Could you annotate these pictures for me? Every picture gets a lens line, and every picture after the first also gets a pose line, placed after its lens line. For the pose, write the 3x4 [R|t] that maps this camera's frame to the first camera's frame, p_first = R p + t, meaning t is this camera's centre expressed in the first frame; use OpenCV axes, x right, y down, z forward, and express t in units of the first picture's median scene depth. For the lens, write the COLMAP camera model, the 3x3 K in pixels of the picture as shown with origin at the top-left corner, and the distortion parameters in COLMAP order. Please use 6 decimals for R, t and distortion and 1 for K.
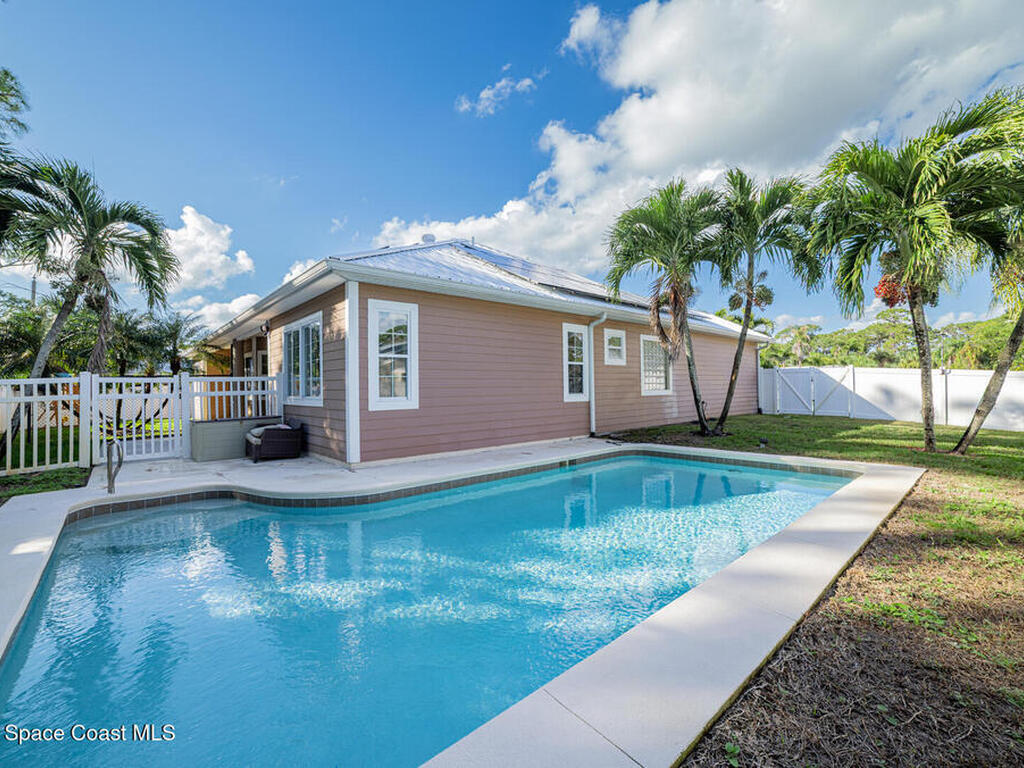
lens RADIAL K [[468.2, 0, 512.0], [0, 468.2, 384.0], [0, 0, 1]] dist [-0.001559, -0.000163]
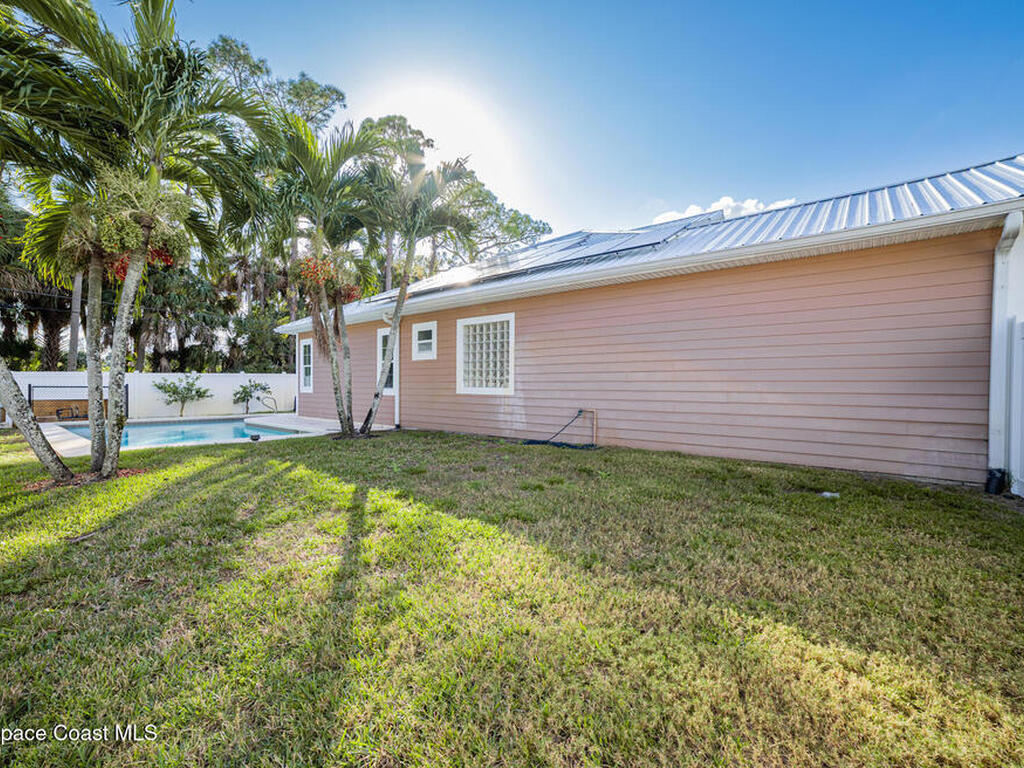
lens RADIAL K [[468.2, 0, 512.0], [0, 468.2, 384.0], [0, 0, 1]] dist [-0.001559, -0.000163]
pose [[0.087986, 0.006430, -0.996101, 1.171366], [-0.000479, 0.999979, 0.006412, 0.002358], [0.996122, -0.000087, 0.087987, 1.082403]]
